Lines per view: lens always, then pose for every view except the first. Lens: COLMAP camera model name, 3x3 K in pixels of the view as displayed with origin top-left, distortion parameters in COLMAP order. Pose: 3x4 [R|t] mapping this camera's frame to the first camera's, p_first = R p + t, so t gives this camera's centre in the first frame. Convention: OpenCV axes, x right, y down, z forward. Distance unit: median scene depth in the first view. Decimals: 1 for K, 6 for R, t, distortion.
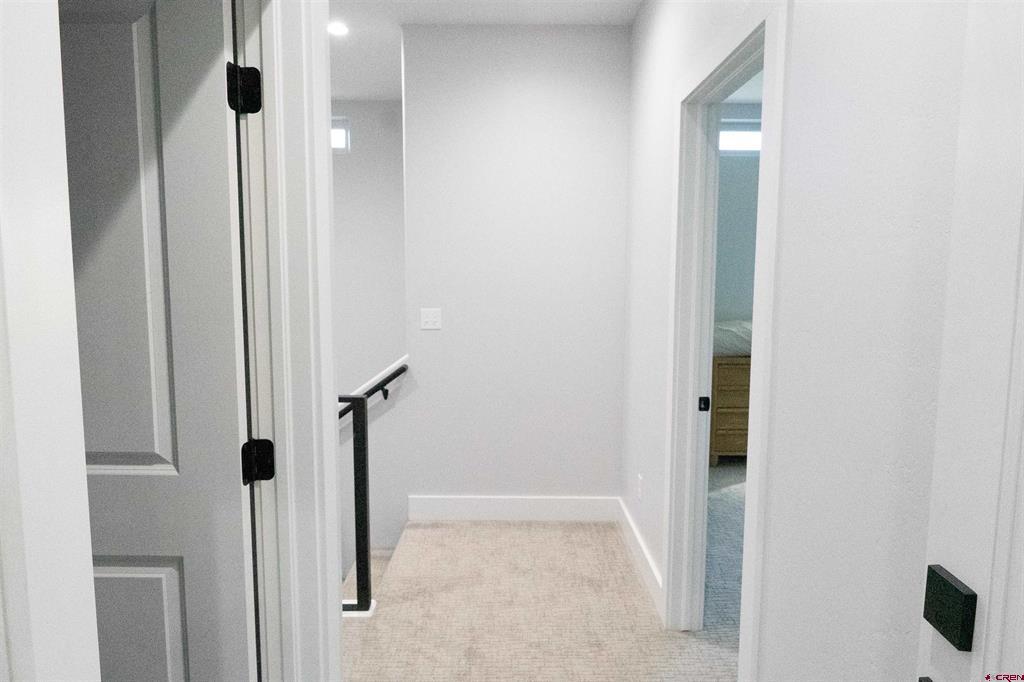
lens RADIAL K [[639.4, 0, 512.4], [0, 639.4, 341.5], [0, 0, 1]] dist [-0.004426, -0.001570]
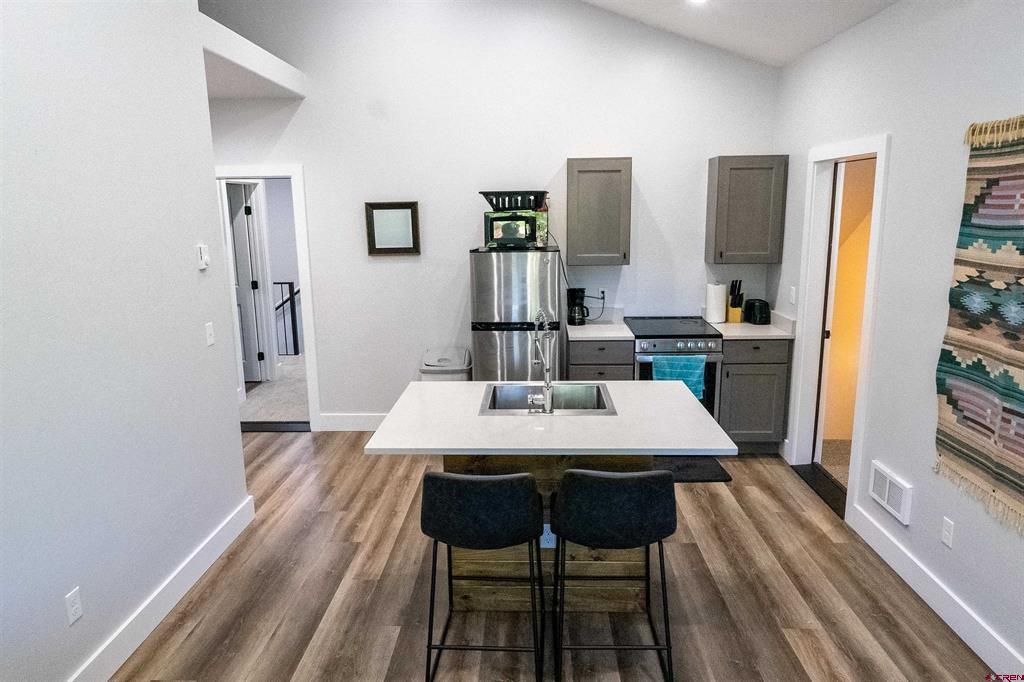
lens RADIAL K [[639.4, 0, 511.6], [0, 639.4, 339.2], [0, 0, 1]] dist [-0.004426, -0.001570]
pose [[0.999230, -0.011039, -0.037656, 1.812300], [0.014485, 0.995608, 0.092490, 0.176079], [0.036470, -0.092964, 0.995001, -3.978740]]
